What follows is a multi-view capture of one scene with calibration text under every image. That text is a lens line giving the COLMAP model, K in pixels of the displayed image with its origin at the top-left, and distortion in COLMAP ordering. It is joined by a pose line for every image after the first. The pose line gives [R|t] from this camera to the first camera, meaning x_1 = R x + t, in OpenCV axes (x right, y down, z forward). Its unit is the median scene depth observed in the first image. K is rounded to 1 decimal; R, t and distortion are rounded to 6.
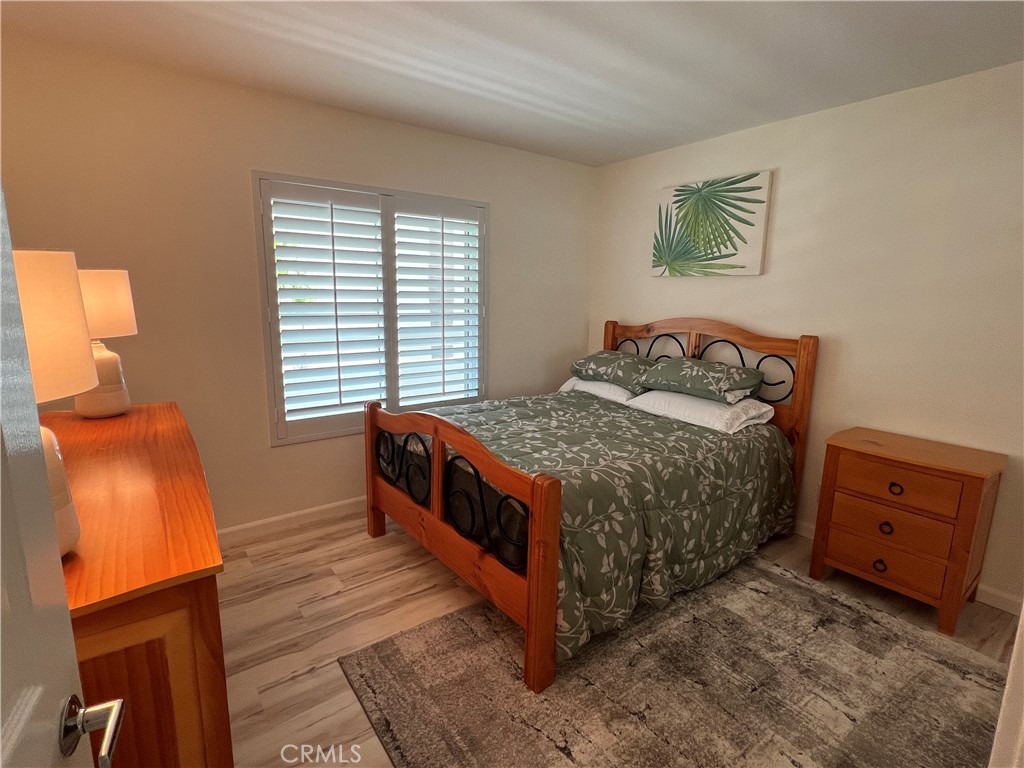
lens RADIAL K [[506.7, 0, 509.6], [0, 506.7, 385.5], [0, 0, 1]] dist [-0.001188, -0.000851]
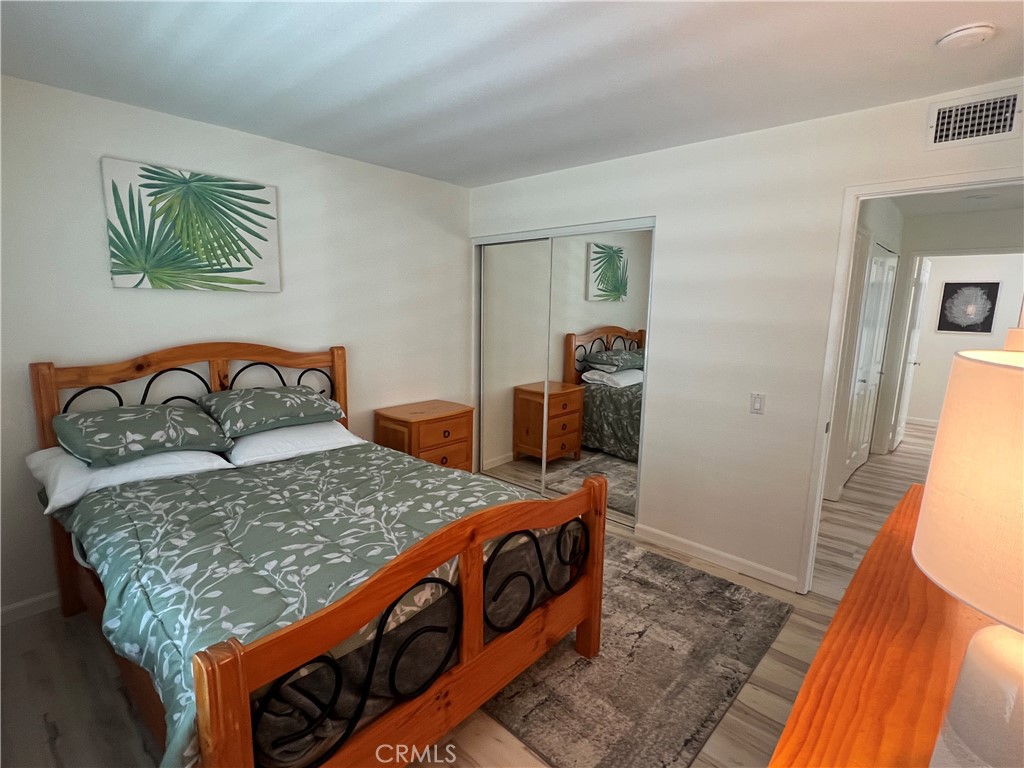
lens RADIAL K [[506.7, 0, 509.6], [0, 506.7, 385.5], [0, 0, 1]] dist [-0.001188, -0.000851]
pose [[-0.185440, -0.179549, 0.966113, -0.554549], [0.156091, 0.965300, 0.209359, -0.173352], [-0.970179, 0.189625, -0.150980, 0.721569]]
